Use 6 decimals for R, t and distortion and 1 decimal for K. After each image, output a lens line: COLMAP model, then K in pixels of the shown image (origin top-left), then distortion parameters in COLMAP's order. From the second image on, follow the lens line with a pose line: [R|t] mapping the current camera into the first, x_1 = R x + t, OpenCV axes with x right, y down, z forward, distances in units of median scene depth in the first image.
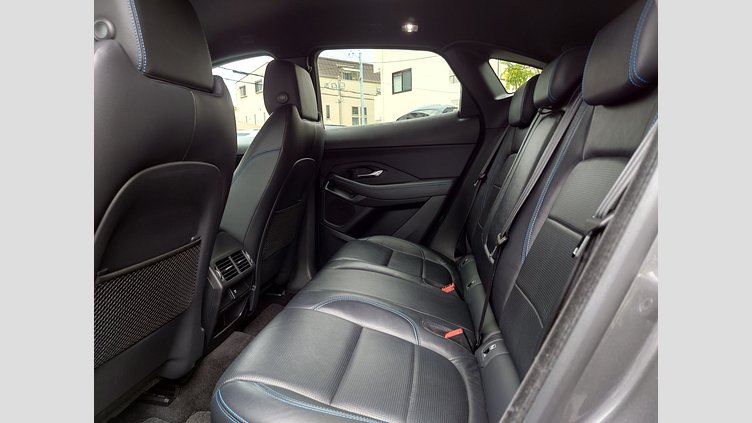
lens RADIAL K [[400.8, 0, 368.4], [0, 400.8, 209.2], [0, 0, 1]] dist [0.001819, 0.000317]
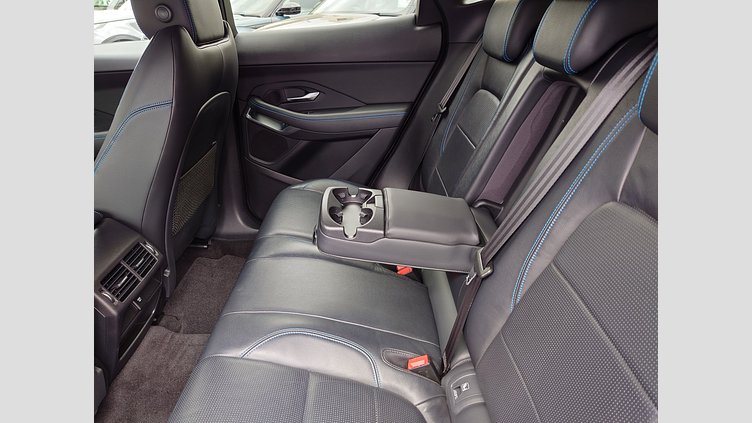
lens RADIAL K [[400.8, 0, 368.4], [0, 400.8, 209.2], [0, 0, 1]] dist [0.001819, 0.000317]
pose [[0.987692, -0.059515, 0.144648, 0.003548], [0.008542, 0.943926, 0.330047, -0.149775], [-0.156180, -0.324749, 0.932816, 0.182352]]
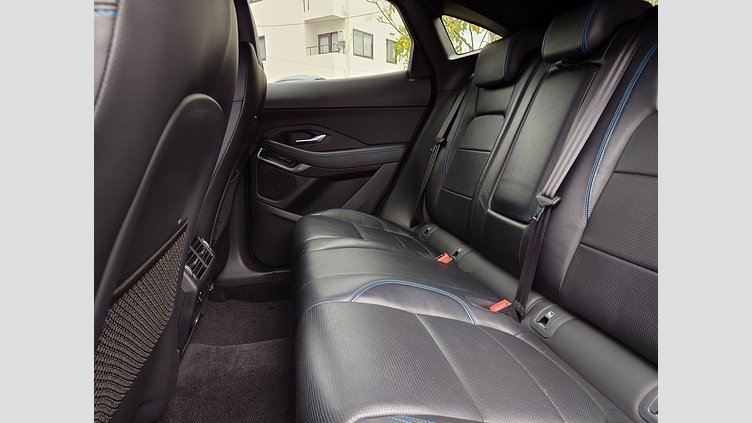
lens RADIAL K [[400.8, 0, 368.4], [0, 400.8, 209.2], [0, 0, 1]] dist [0.001819, 0.000317]
pose [[0.938523, -0.057840, 0.340337, -0.198709], [0.036972, 0.997035, 0.067491, 0.009983], [-0.343232, -0.050759, 0.937878, 0.142576]]
